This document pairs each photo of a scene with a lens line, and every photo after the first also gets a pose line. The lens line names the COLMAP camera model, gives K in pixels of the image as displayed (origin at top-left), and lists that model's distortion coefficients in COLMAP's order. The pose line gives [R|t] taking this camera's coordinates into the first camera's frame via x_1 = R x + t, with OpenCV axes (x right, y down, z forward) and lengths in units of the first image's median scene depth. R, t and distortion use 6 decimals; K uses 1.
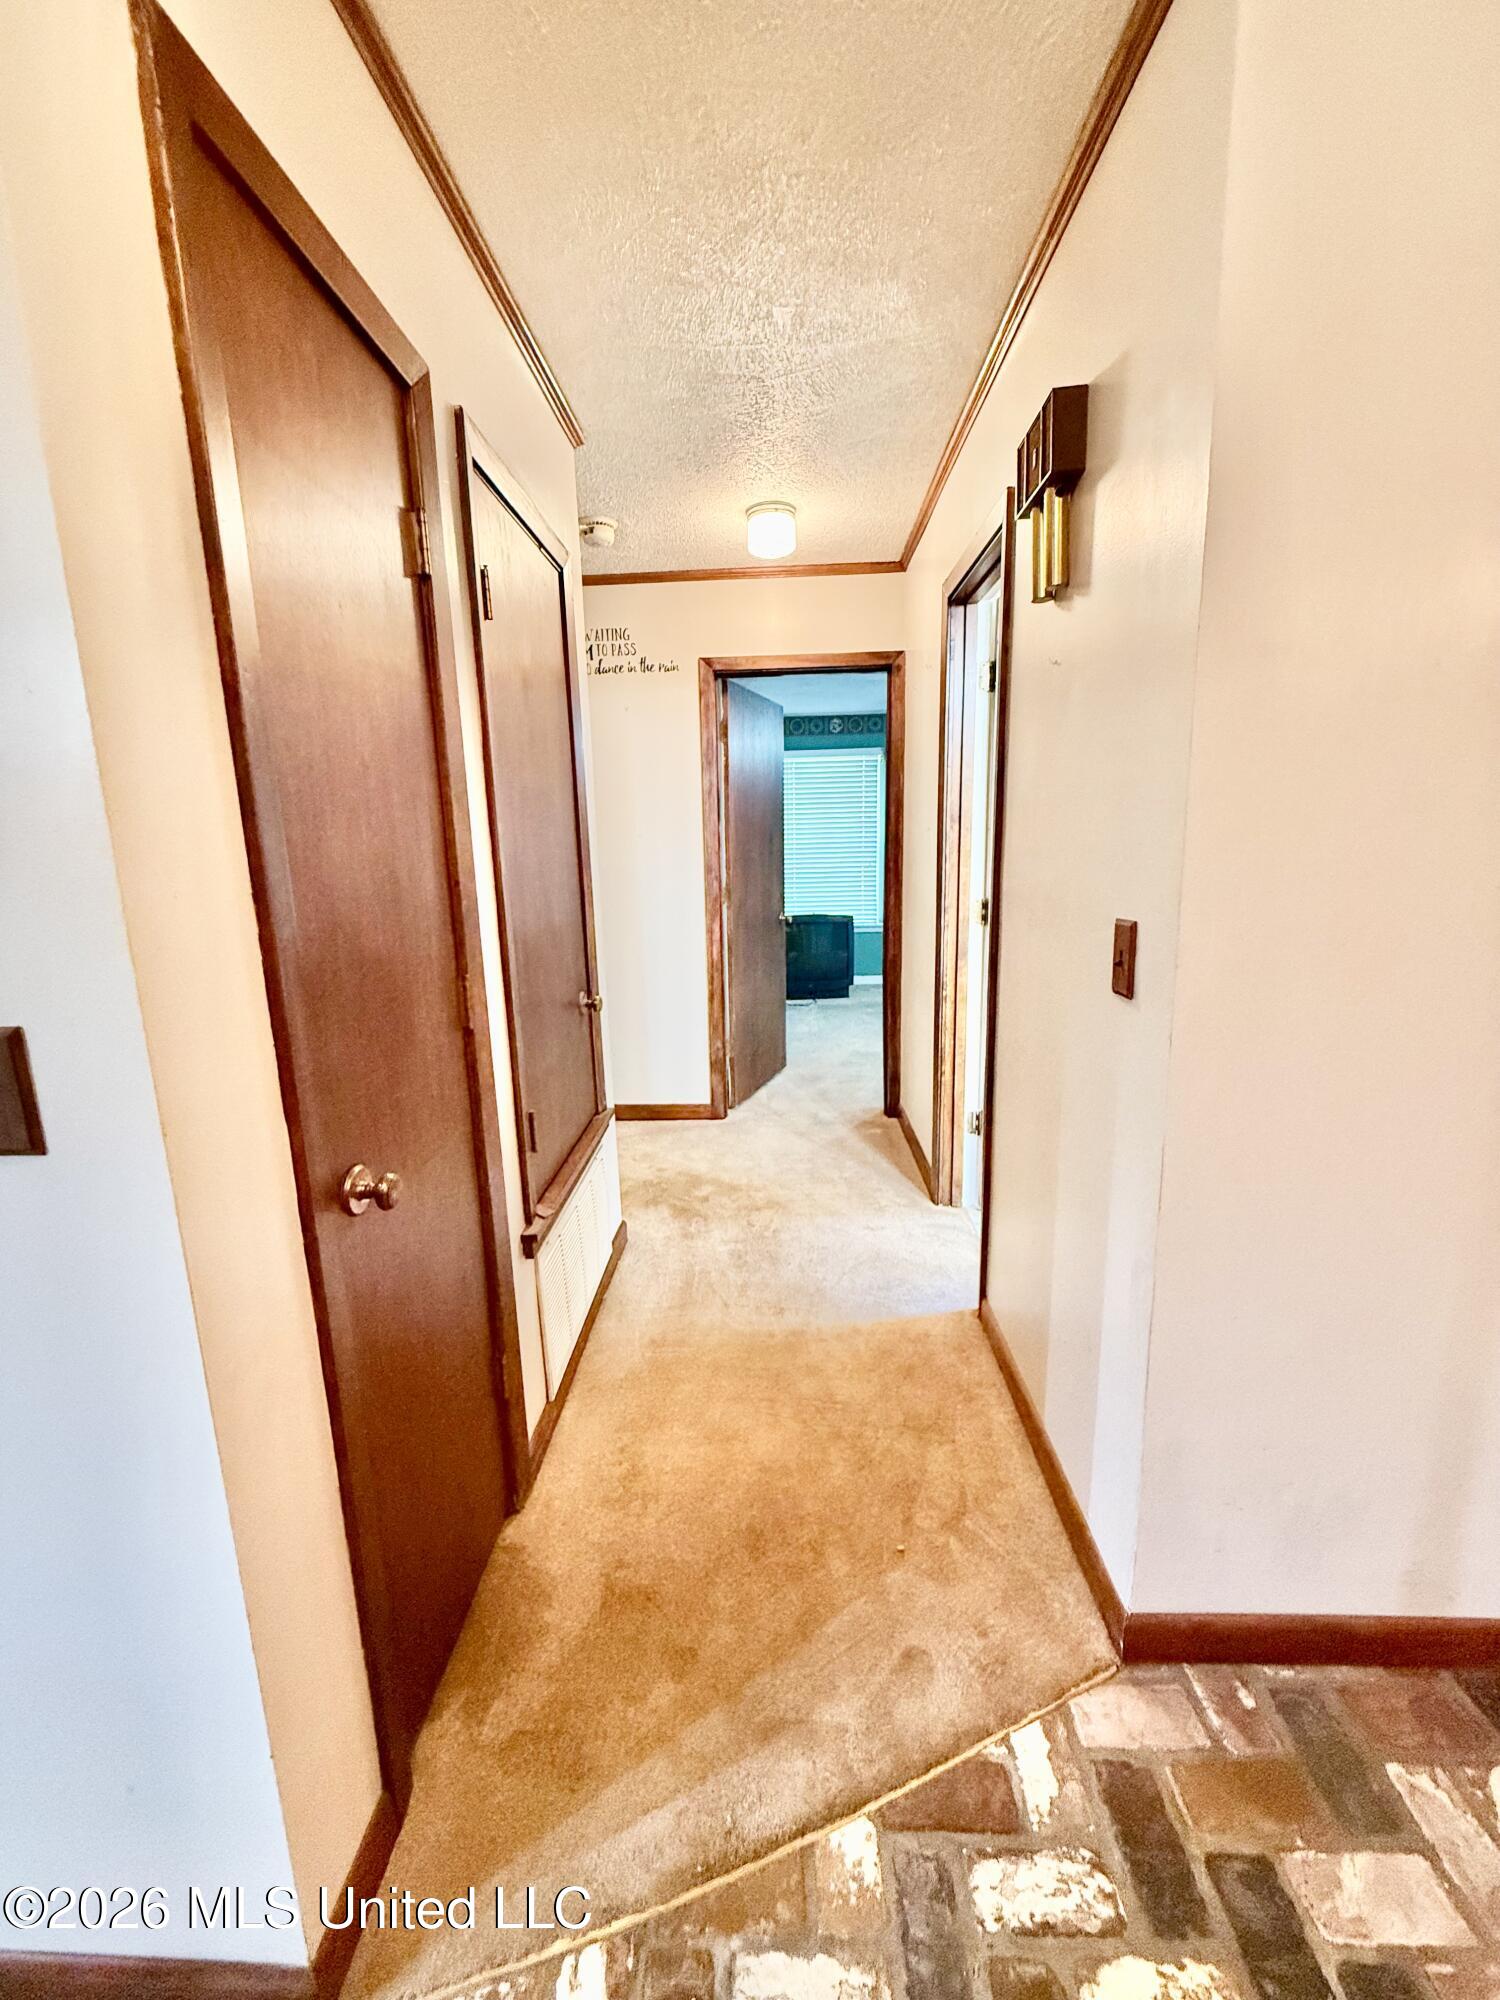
lens RADIAL K [[797.3, 0, 752.4], [0, 797.3, 992.7], [0, 0, 1]] dist [-0.001033, 0.000483]
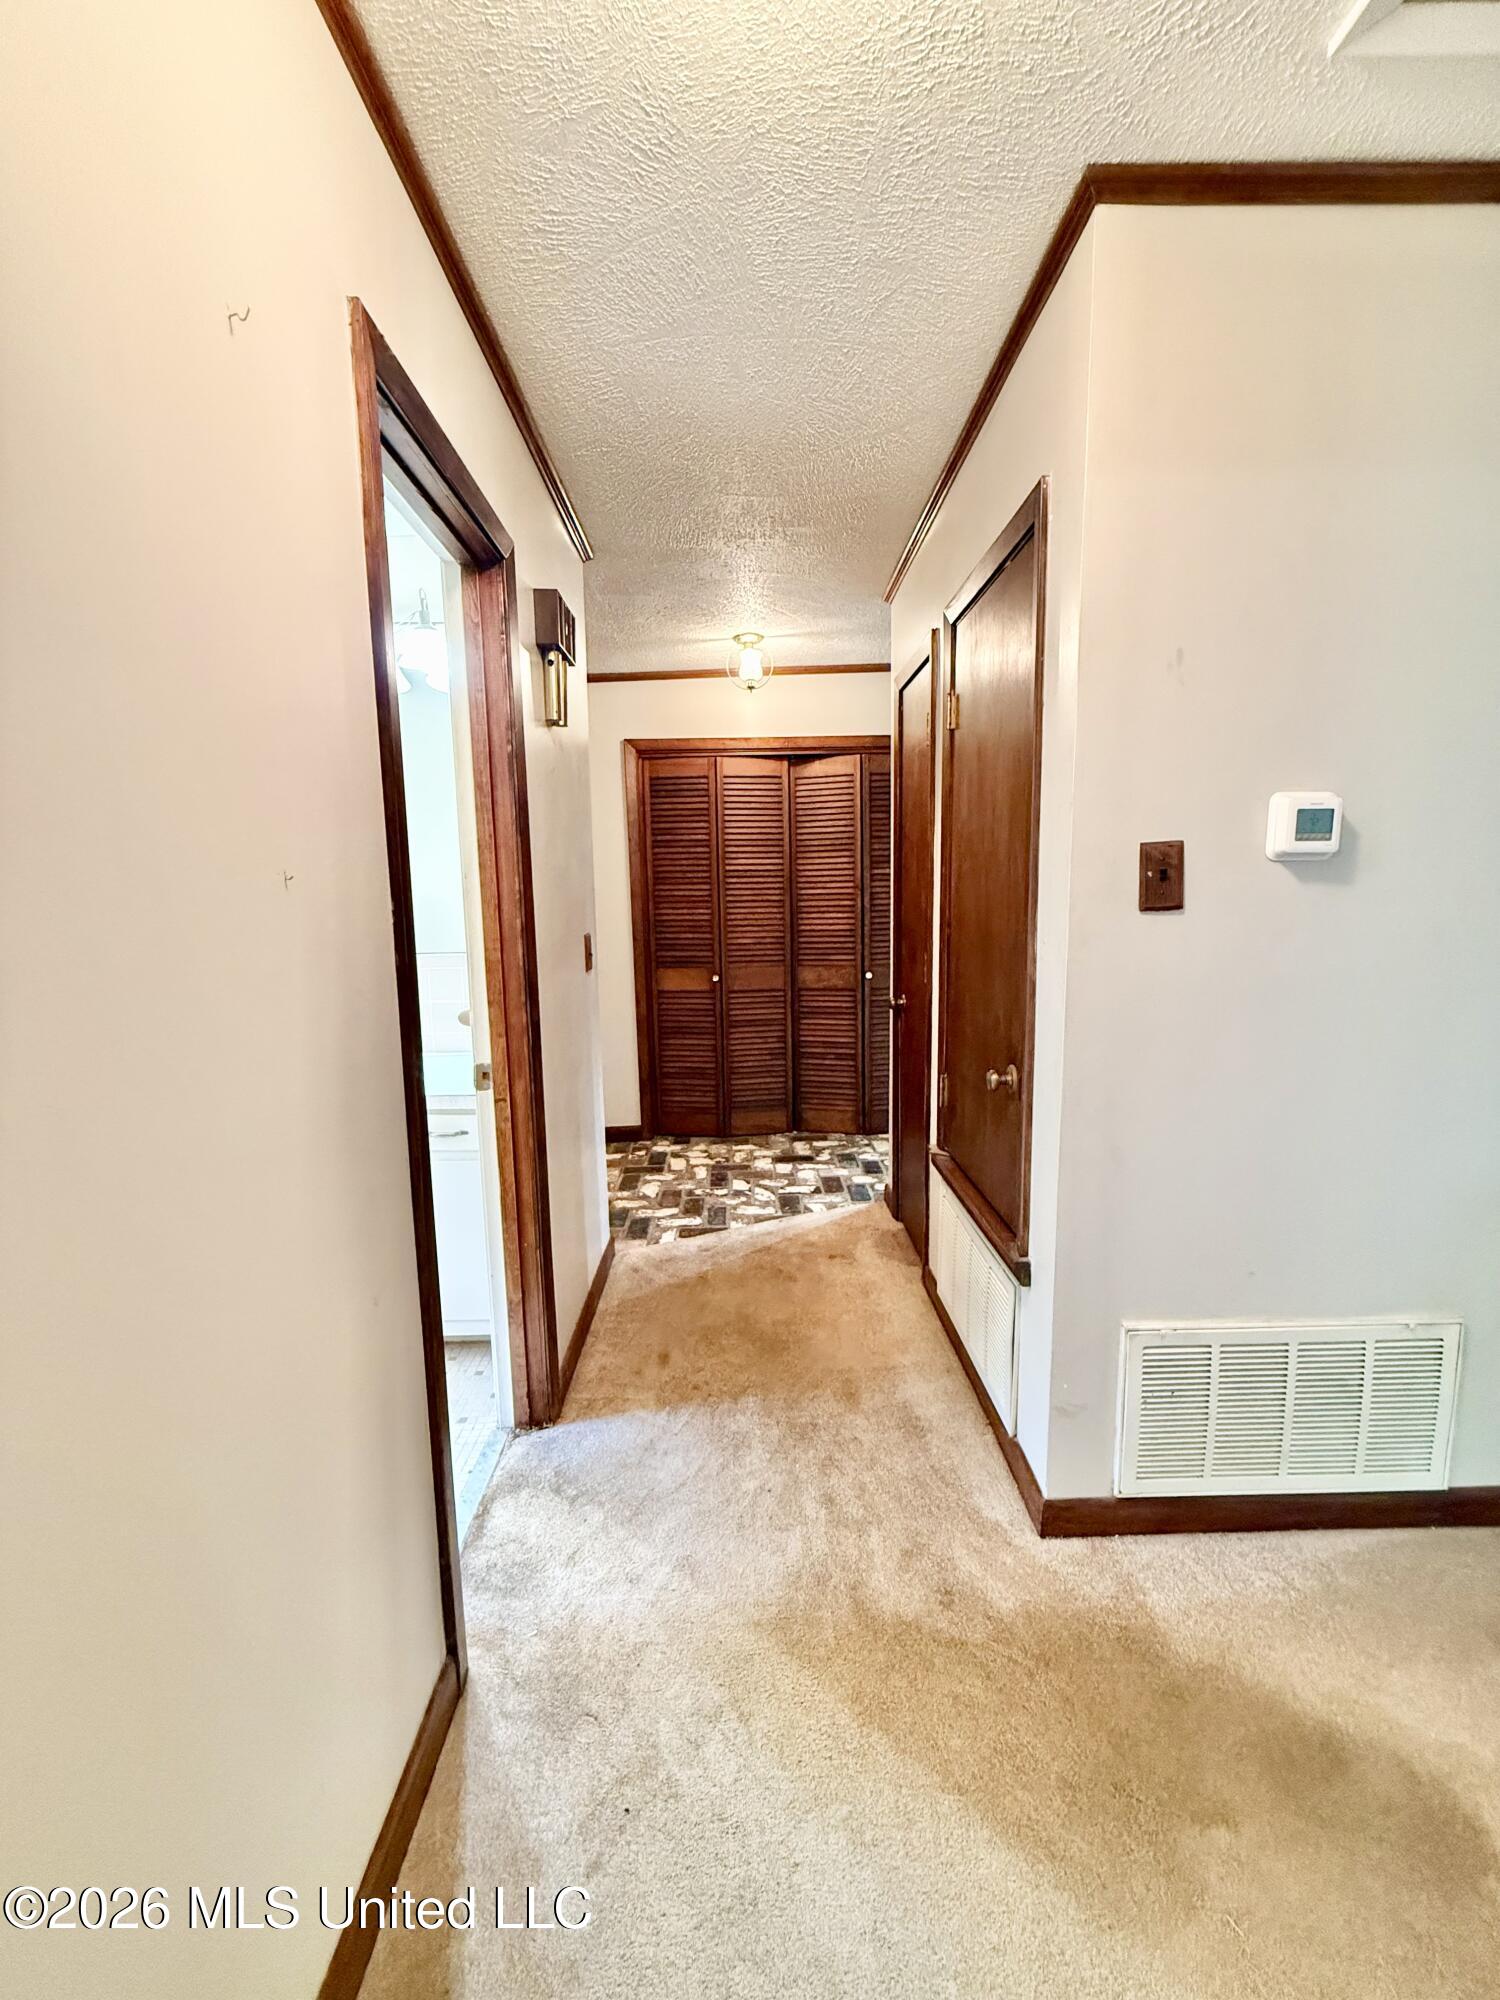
lens RADIAL K [[797.3, 0, 751.8], [0, 797.3, 997.4], [0, 0, 1]] dist [-0.001033, 0.000483]
pose [[-0.997485, 0.049162, -0.051059, 0.178249], [0.029687, 0.943907, 0.328874, -0.674522], [0.064363, 0.326531, -0.942992, 3.391339]]
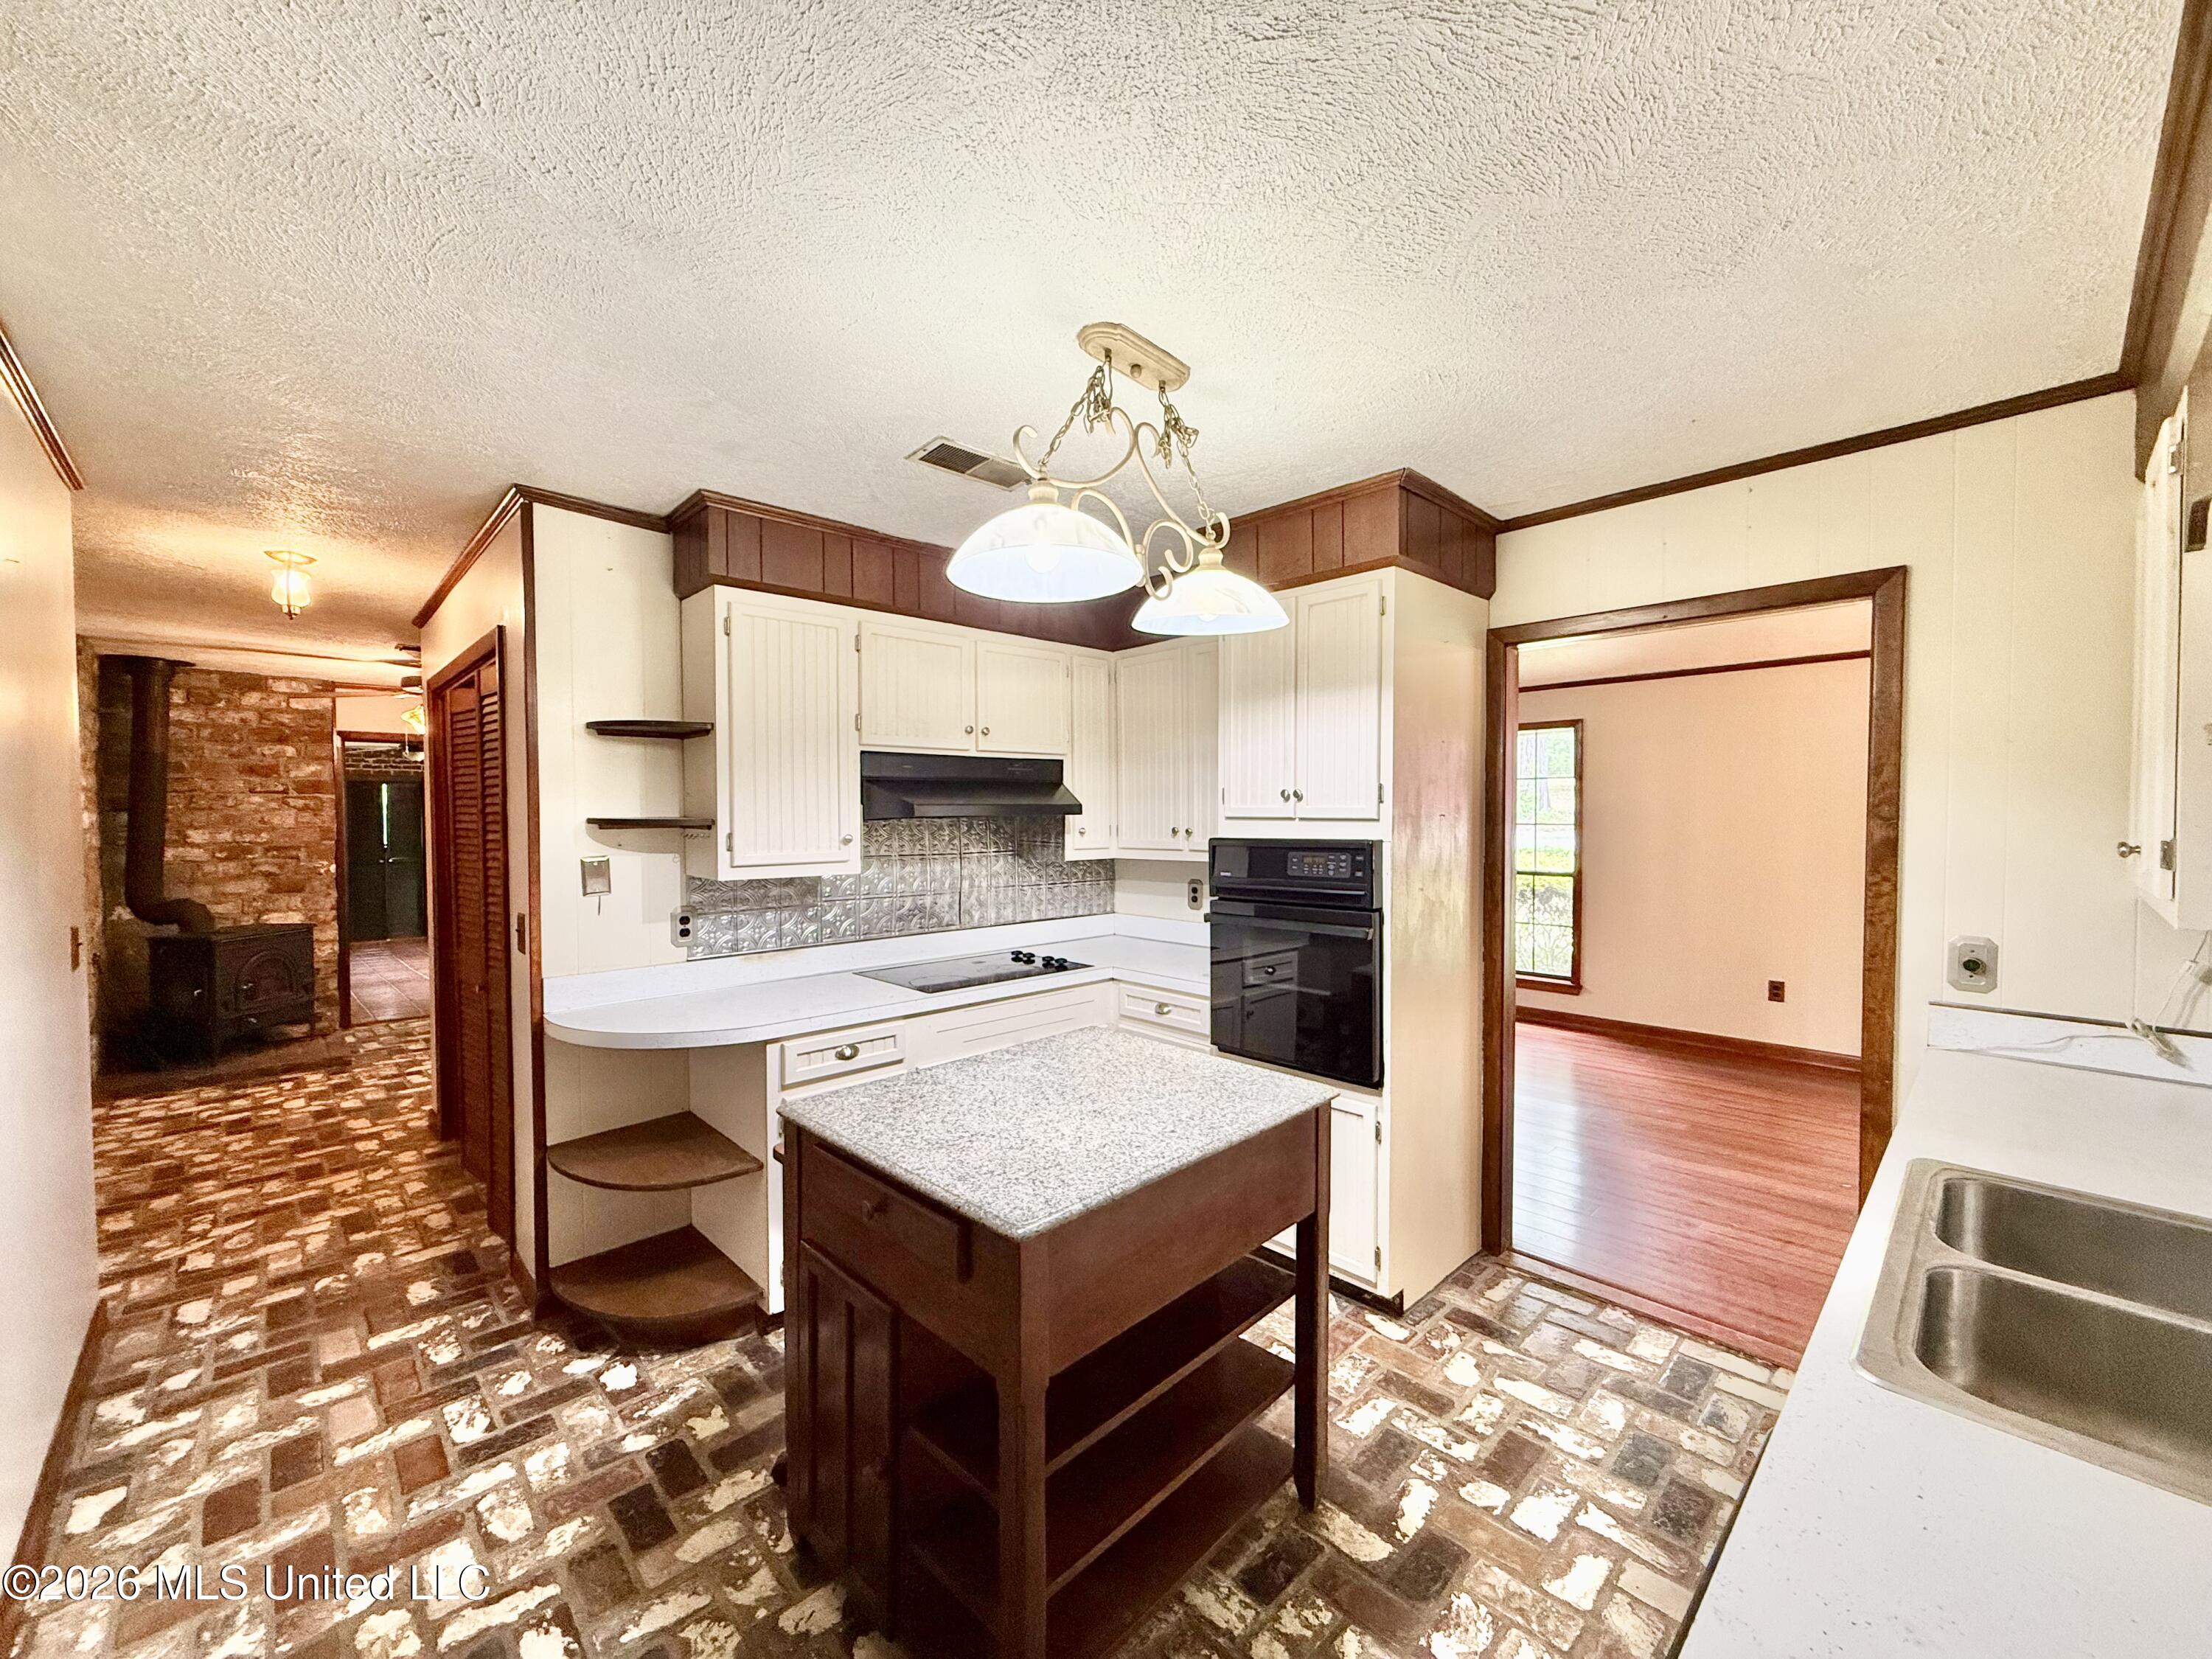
lens RADIAL K [[881.8, 0, 1099.7], [0, 881.8, 831.6], [0, 0, 1]] dist [-0.001033, 0.000483]
pose [[-0.722099, 0.011469, 0.691694, -3.888046], [0.154618, 0.977245, 0.145211, -0.113729], [-0.674289, 0.211805, -0.707441, 0.432401]]
